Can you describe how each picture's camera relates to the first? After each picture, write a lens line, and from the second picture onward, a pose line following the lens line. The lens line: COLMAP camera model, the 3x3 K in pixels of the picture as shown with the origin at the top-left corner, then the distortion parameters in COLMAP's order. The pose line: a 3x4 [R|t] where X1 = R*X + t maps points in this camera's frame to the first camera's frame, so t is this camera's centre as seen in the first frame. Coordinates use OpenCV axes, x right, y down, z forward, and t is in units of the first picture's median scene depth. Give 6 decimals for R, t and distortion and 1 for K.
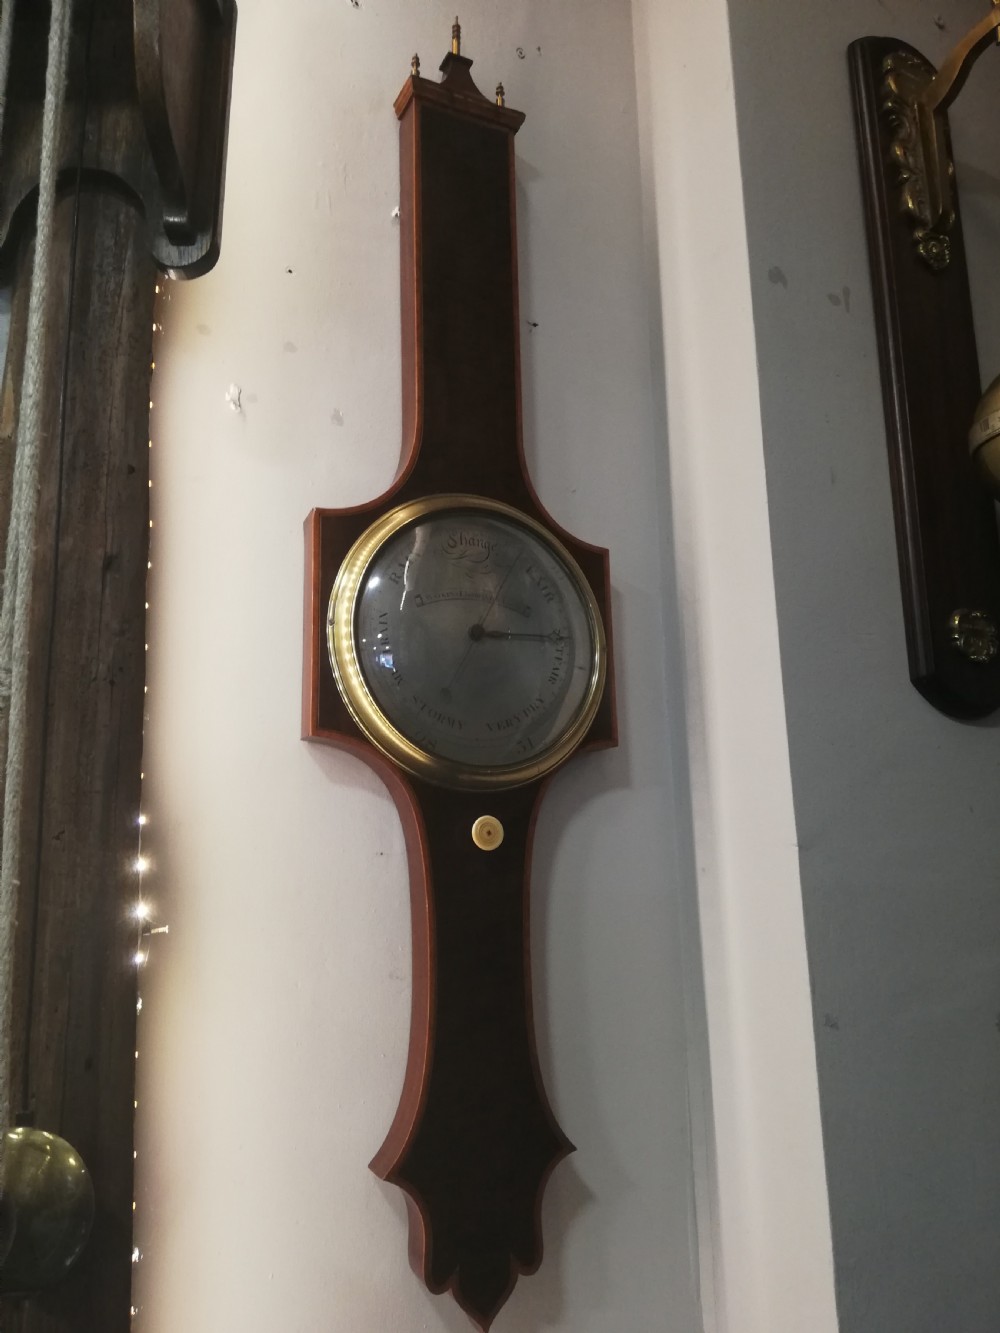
lens RADIAL K [[1010.9, 0, 505.7], [0, 1010.9, 671.0], [0, 0, 1]] dist [0.065323, -0.109633]
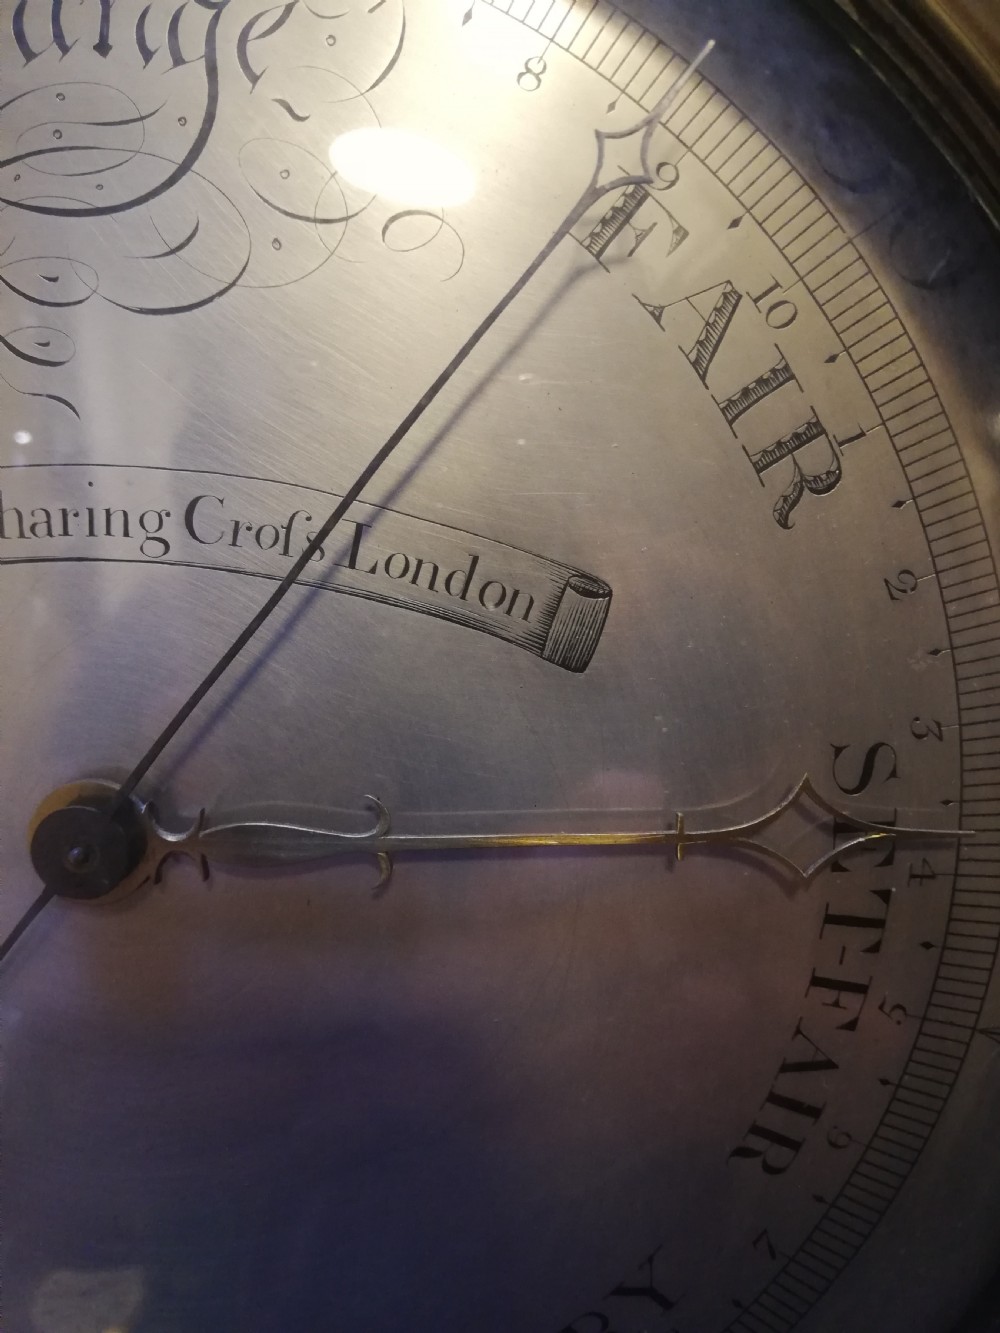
lens RADIAL K [[1180.3, 0, 515.4], [0, 1180.3, 663.0], [0, 0, 1]] dist [0.042122, -0.214557]
pose [[0.907294, 0.109021, -0.406118, 0.072590], [0.052253, 0.929089, 0.366147, -0.107117], [0.417238, -0.353424, 0.837260, 0.899940]]
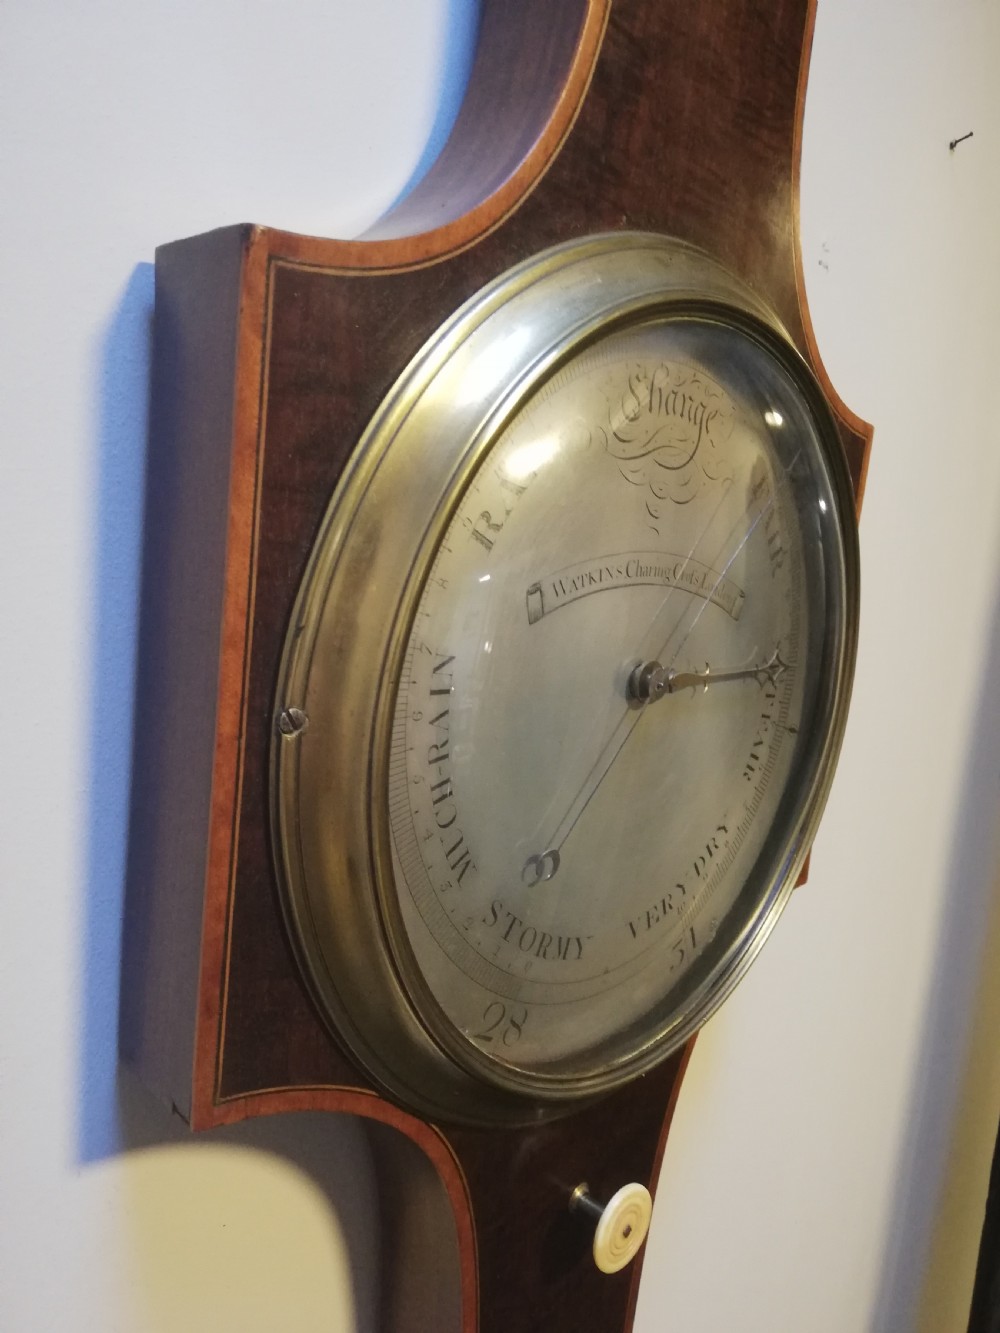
lens RADIAL K [[1010.9, 0, 505.7], [0, 1010.9, 671.0], [0, 0, 1]] dist [0.065323, -0.109633]
pose [[0.926497, 0.063647, 0.370881, -0.202764], [-0.192674, 0.926835, 0.322264, -0.144509], [-0.323235, -0.370036, 0.870972, 0.703904]]
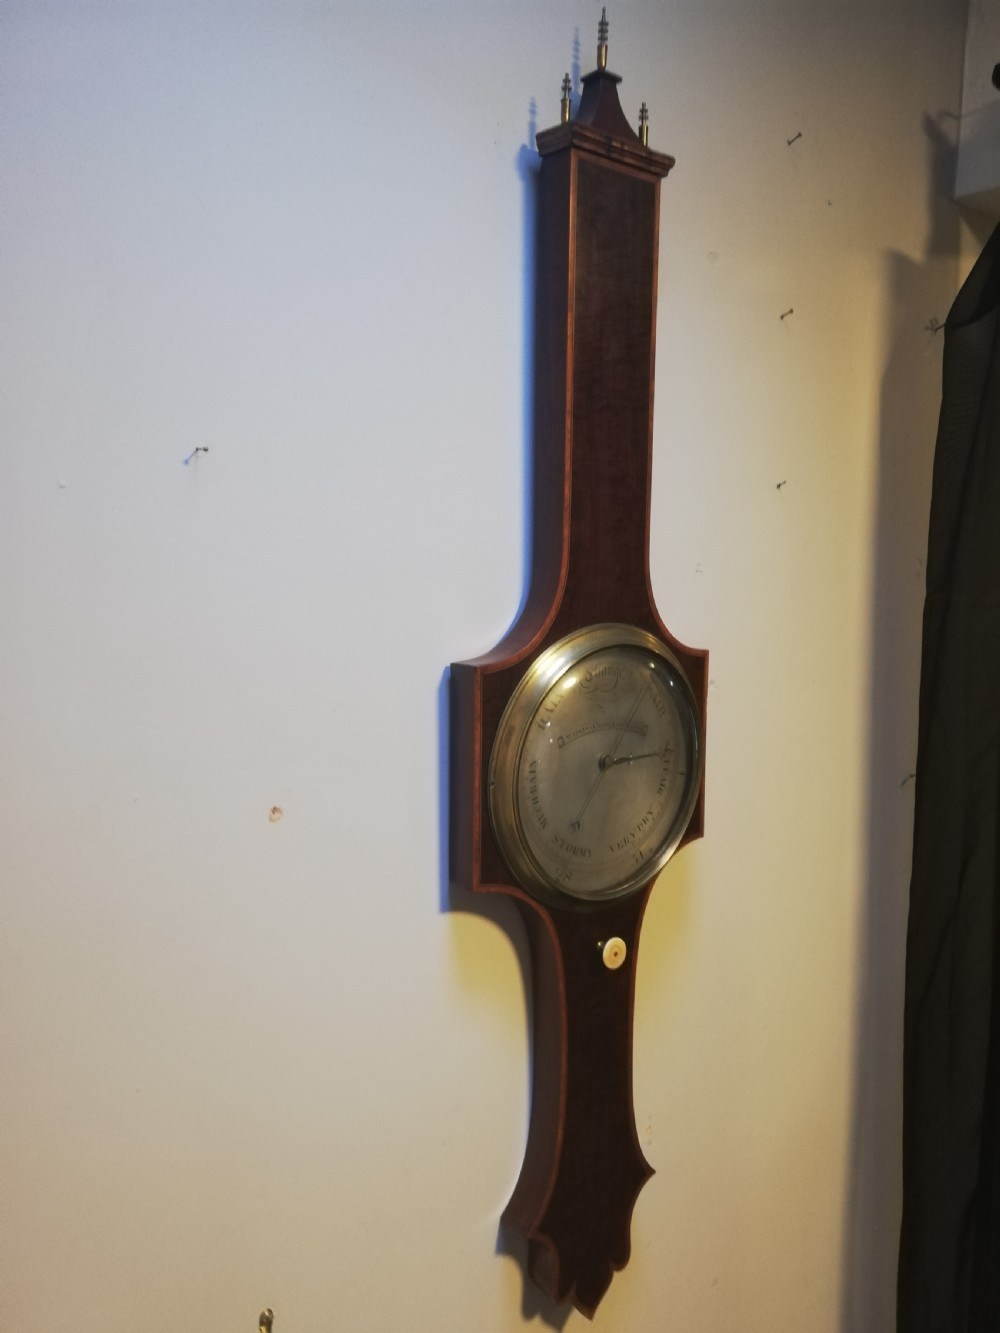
lens RADIAL K [[1010.9, 0, 505.7], [0, 1010.9, 671.0], [0, 0, 1]] dist [0.065323, -0.109633]
pose [[0.976683, 0.009192, 0.214489, -0.351235], [-0.075933, 0.949293, 0.305084, -0.434466], [-0.200808, -0.314258, 0.927857, 0.079923]]
